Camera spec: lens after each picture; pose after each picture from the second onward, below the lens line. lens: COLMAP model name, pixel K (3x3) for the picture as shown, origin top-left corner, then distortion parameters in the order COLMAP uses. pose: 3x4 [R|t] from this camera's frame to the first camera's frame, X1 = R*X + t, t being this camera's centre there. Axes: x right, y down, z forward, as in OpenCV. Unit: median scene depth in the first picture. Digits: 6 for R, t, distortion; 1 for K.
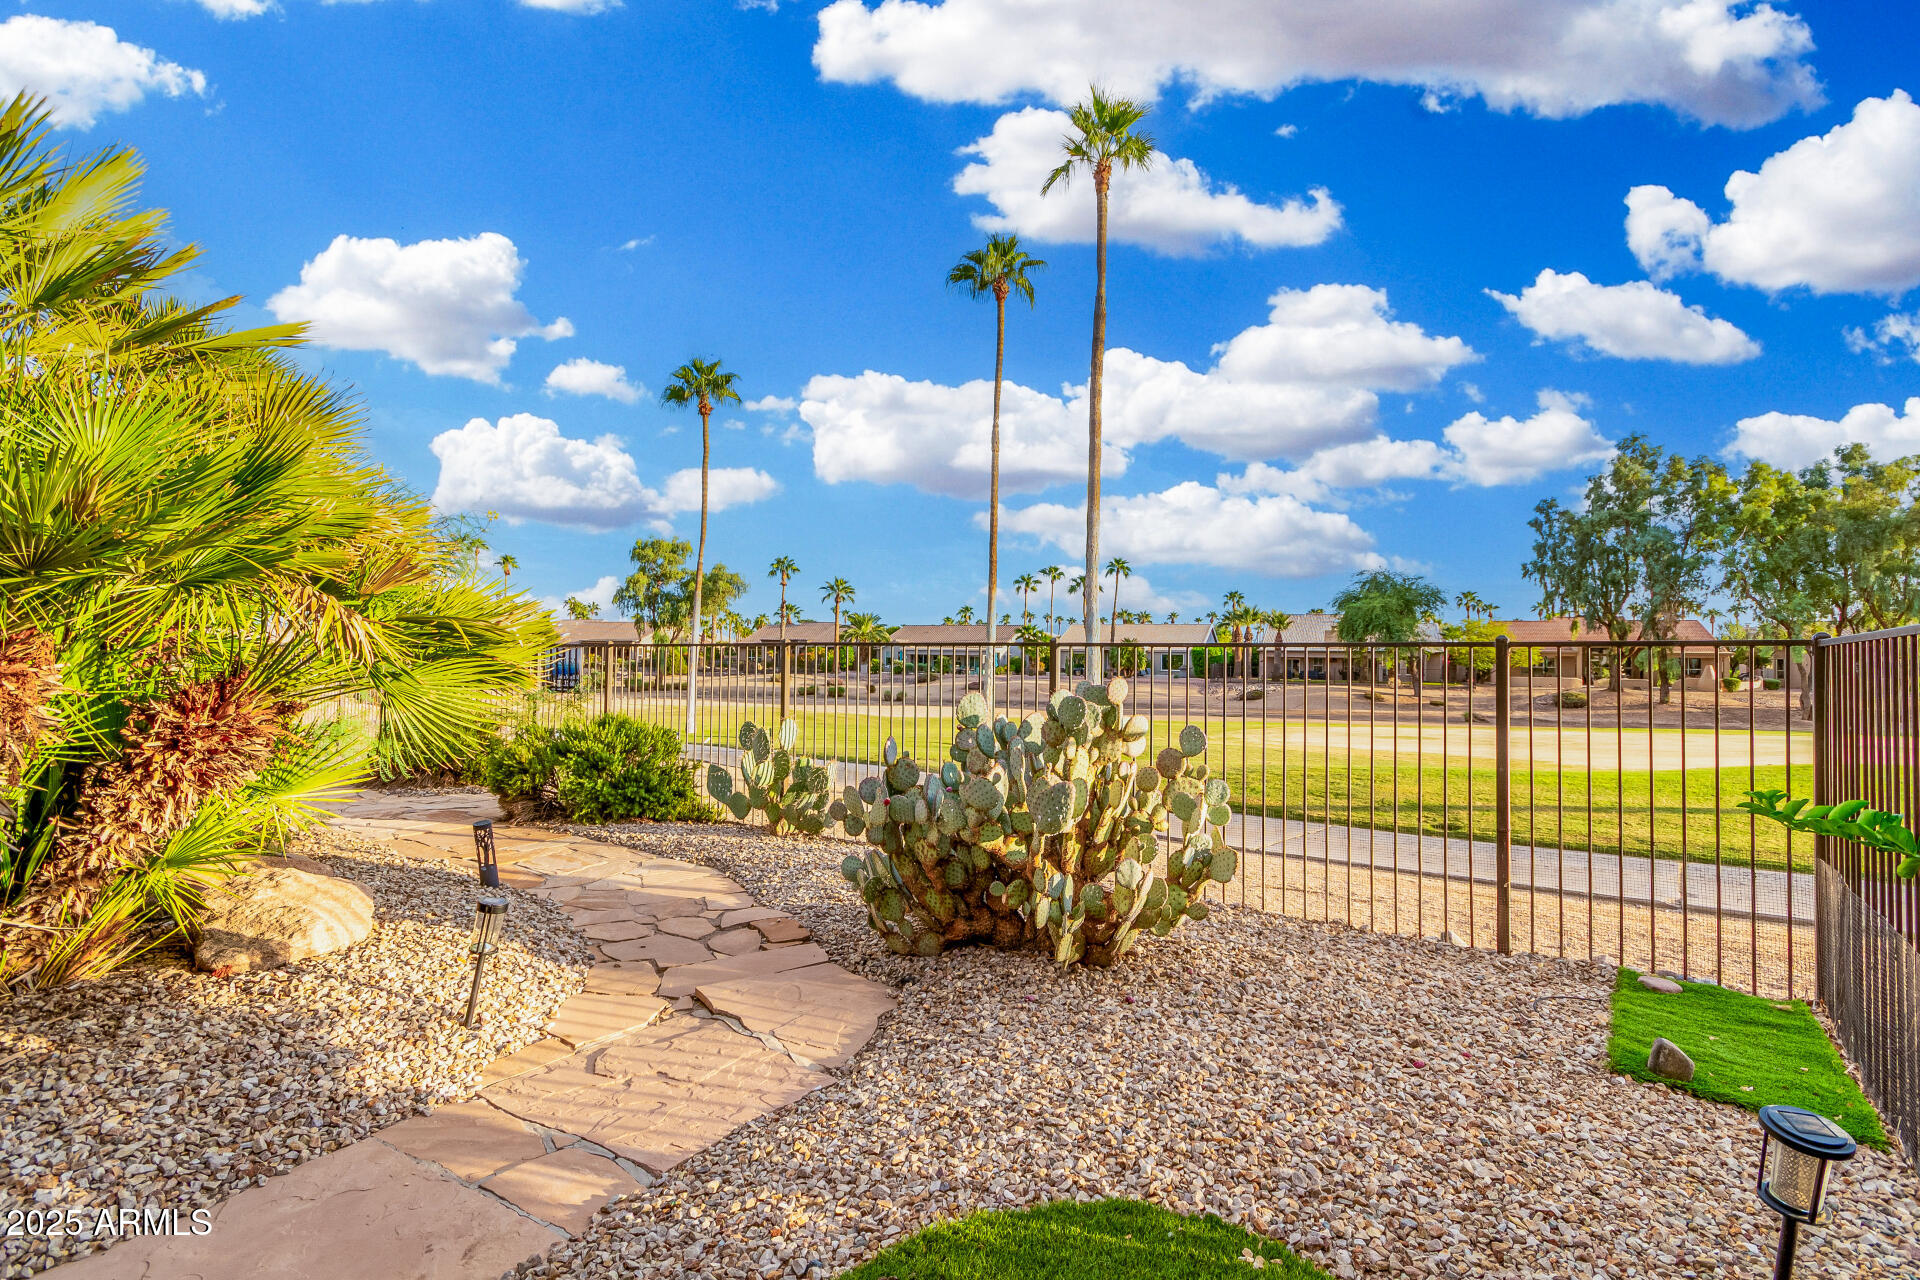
lens RADIAL K [[892.0, 0, 960.0], [0, 892.0, 640.0], [0, 0, 1]] dist [0.001993, 0.000628]
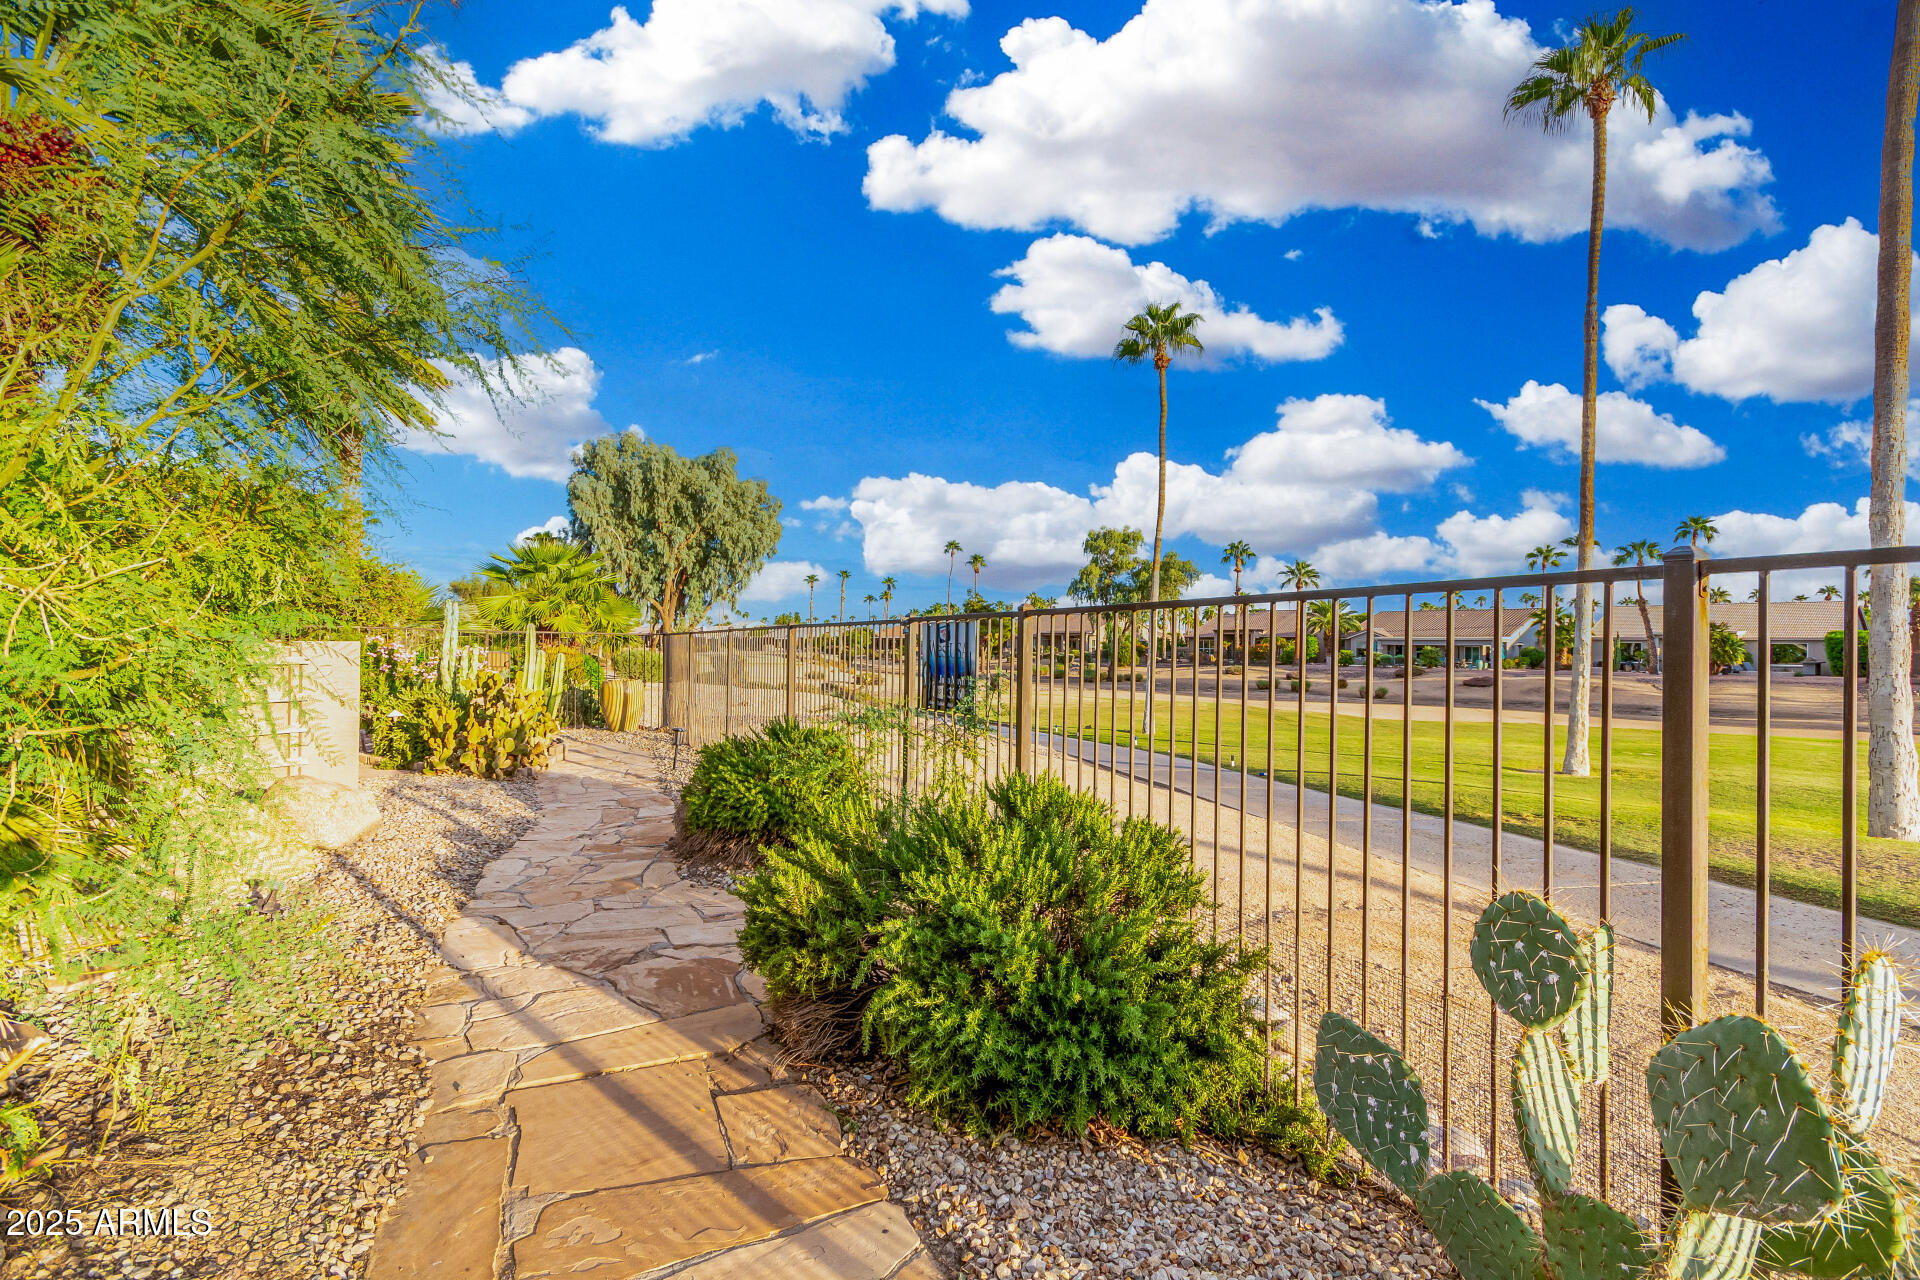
lens RADIAL K [[892.0, 0, 960.0], [0, 892.0, 640.0], [0, 0, 1]] dist [0.001993, 0.000628]
pose [[0.880872, -0.005633, -0.473321, -0.050135], [0.010298, 0.999921, 0.007265, 0.003792], [0.473242, -0.011273, 0.880860, 0.141038]]
